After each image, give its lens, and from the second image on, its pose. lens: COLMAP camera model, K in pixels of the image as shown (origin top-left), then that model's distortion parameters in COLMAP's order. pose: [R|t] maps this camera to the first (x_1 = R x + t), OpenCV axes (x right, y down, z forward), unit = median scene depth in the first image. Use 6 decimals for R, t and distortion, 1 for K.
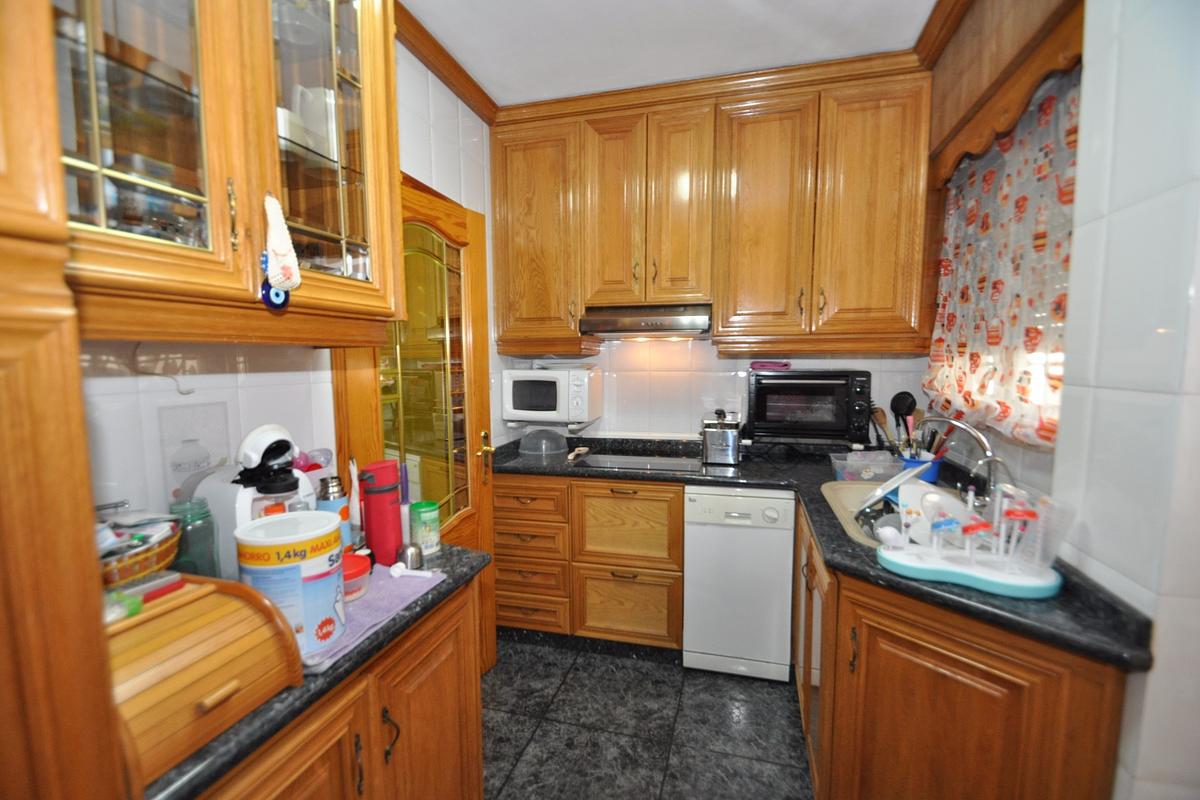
lens RADIAL K [[532.4, 0, 594.9], [0, 532.4, 413.6], [0, 0, 1]] dist [0.017076, -0.013976]
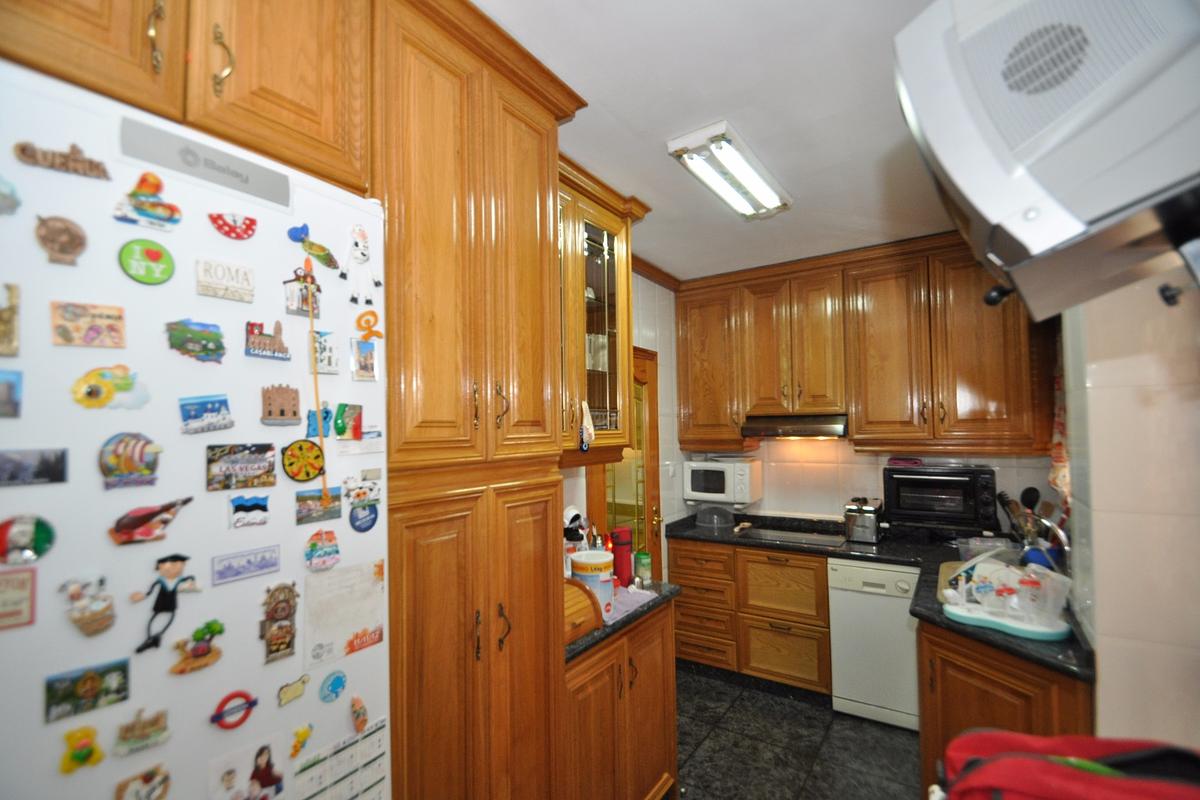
lens RADIAL K [[532.4, 0, 594.9], [0, 532.4, 413.6], [0, 0, 1]] dist [0.017076, -0.013976]
pose [[0.949108, -0.018827, -0.314389, 0.047924], [-0.021197, 0.992130, -0.123403, -0.037098], [0.314238, 0.123787, 0.941239, -0.423005]]
